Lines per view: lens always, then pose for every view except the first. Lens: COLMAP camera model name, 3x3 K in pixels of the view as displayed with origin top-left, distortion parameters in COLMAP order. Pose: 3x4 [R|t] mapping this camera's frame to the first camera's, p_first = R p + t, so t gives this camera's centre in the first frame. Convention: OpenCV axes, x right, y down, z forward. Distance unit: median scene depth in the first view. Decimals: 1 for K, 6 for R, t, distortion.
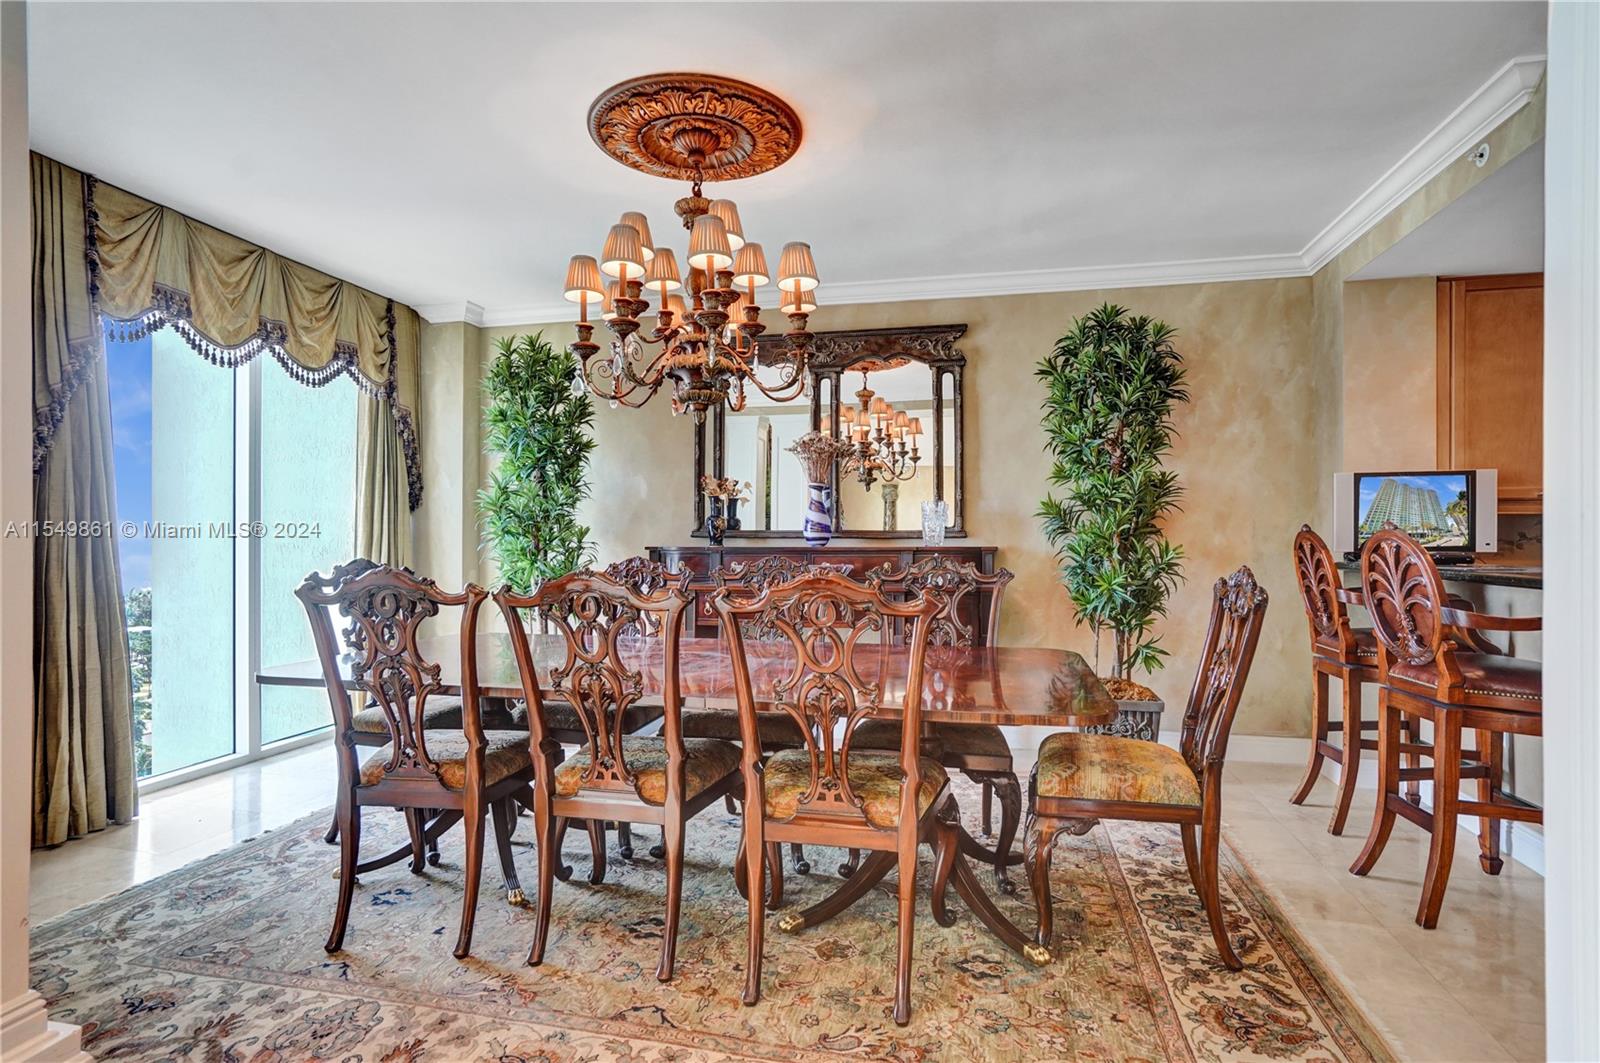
lens RADIAL K [[807.3, 0, 787.5], [0, 807.3, 541.1], [0, 0, 1]] dist [-0.001403, 0.001500]
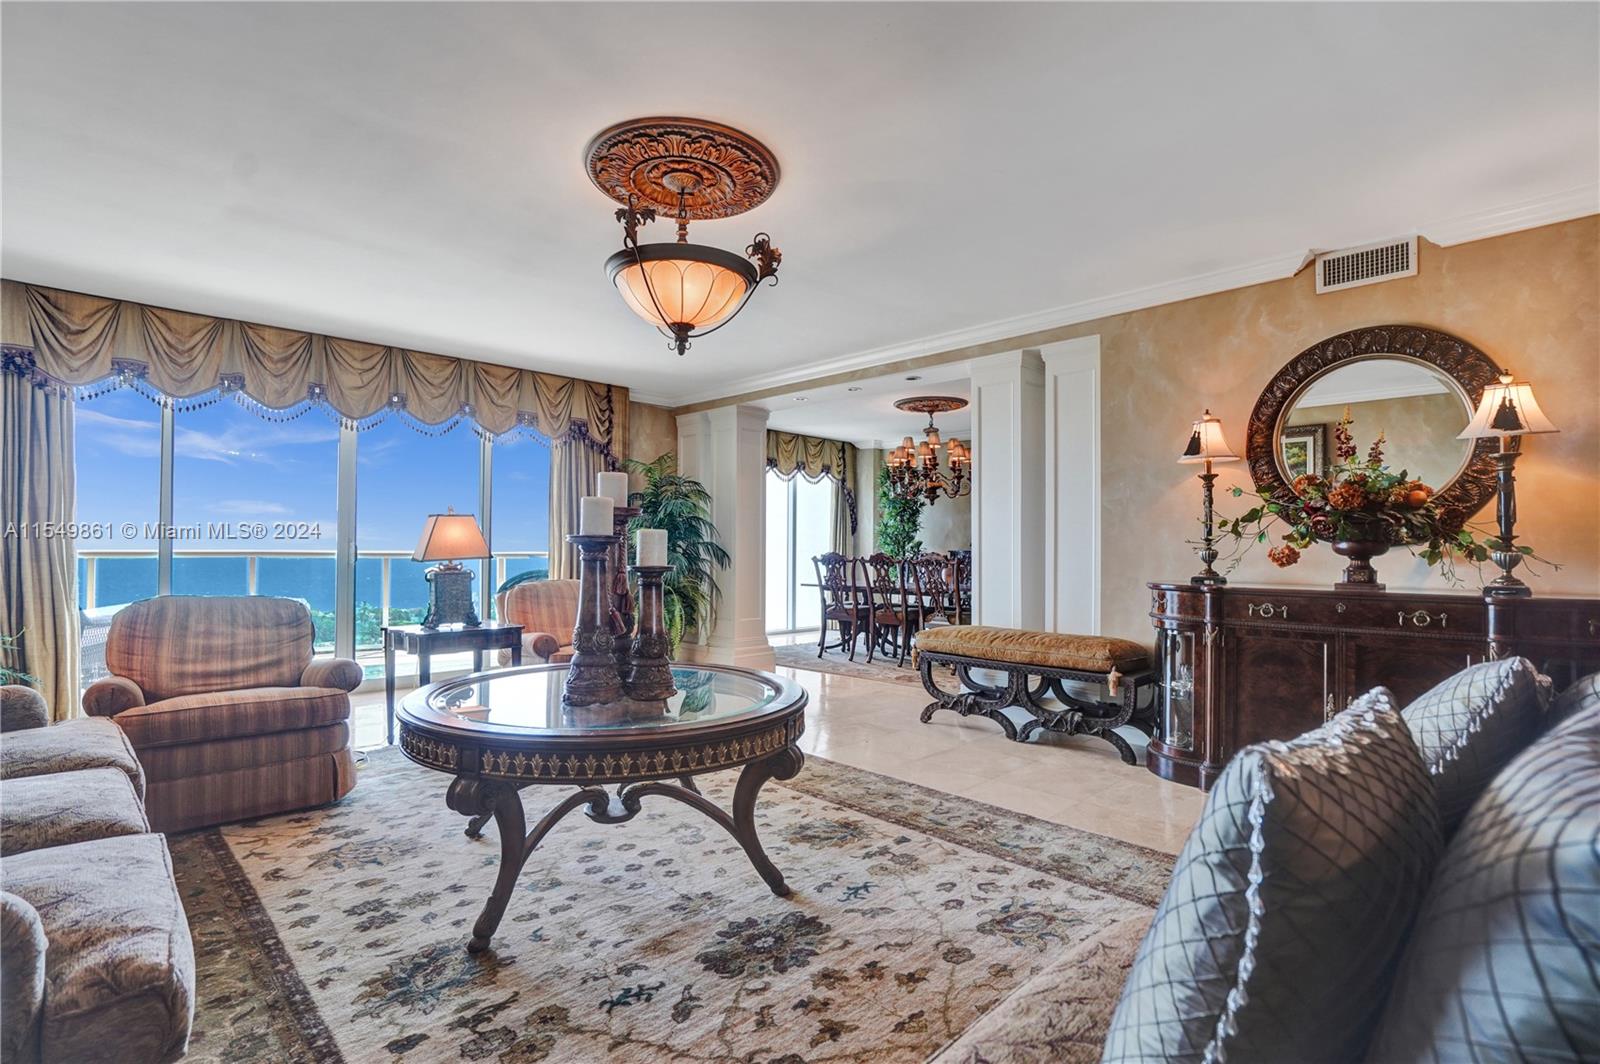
lens RADIAL K [[757.3, 0, 794.7], [0, 757.3, 547.8], [0, 0, 1]] dist [-0.037615, 0.015604]
pose [[0.853035, 0.000534, -0.521854, 0.580455], [-0.007333, 0.999913, -0.010963, 0.027230], [0.521802, 0.013178, 0.852965, -1.022882]]
